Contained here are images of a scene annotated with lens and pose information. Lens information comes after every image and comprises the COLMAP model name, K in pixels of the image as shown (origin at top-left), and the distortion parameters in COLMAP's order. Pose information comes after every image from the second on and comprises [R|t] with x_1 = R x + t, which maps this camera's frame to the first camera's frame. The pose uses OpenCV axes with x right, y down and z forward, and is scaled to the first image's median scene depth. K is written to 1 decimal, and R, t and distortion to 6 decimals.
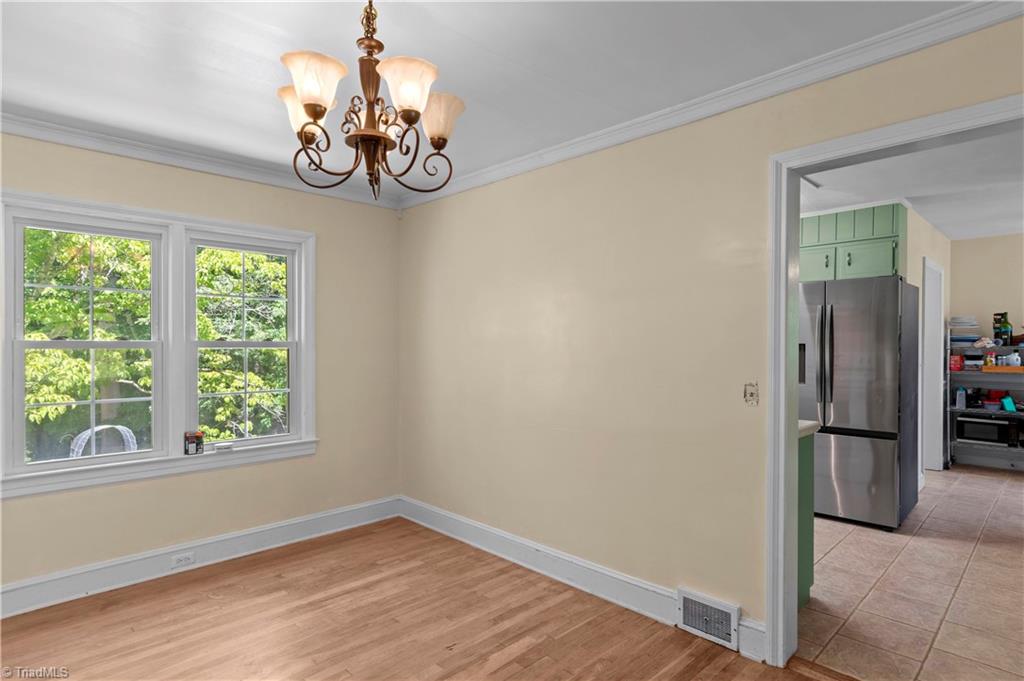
lens RADIAL K [[541.7, 0, 513.0], [0, 541.7, 347.3], [0, 0, 1]] dist [-0.000951, -0.000357]
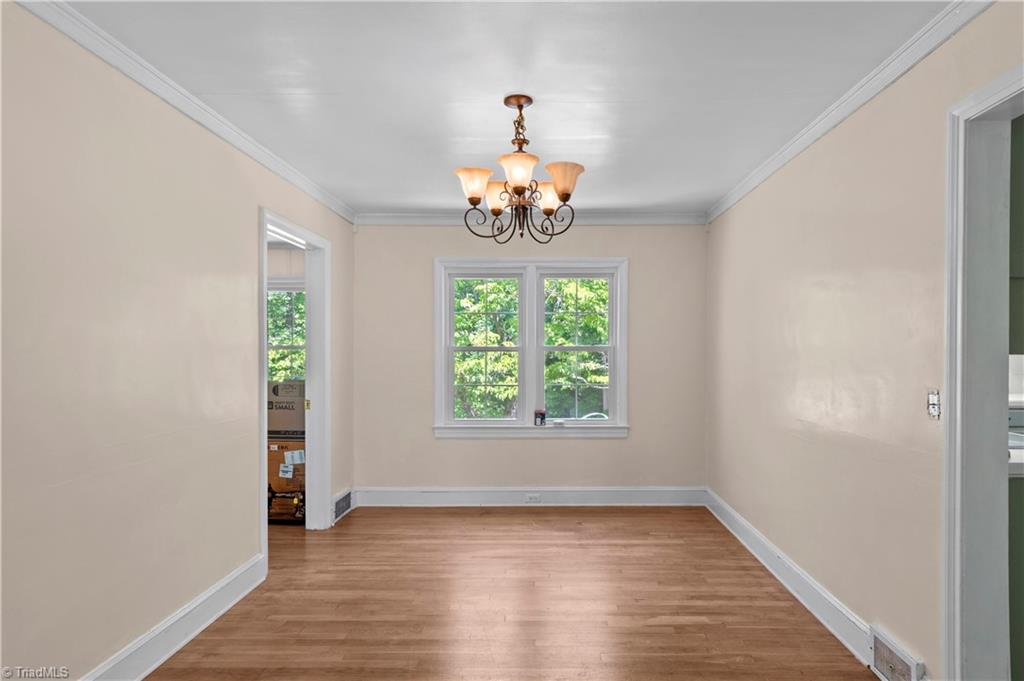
lens RADIAL K [[537.6, 0, 542.5], [0, 537.6, 354.2], [0, 0, 1]] dist [0.003285, 0.000316]
pose [[0.708289, 0.004424, -0.705909, 0.454010], [-0.003218, 0.999990, 0.003038, 0.006280], [0.705916, 0.000120, 0.708296, 0.007085]]
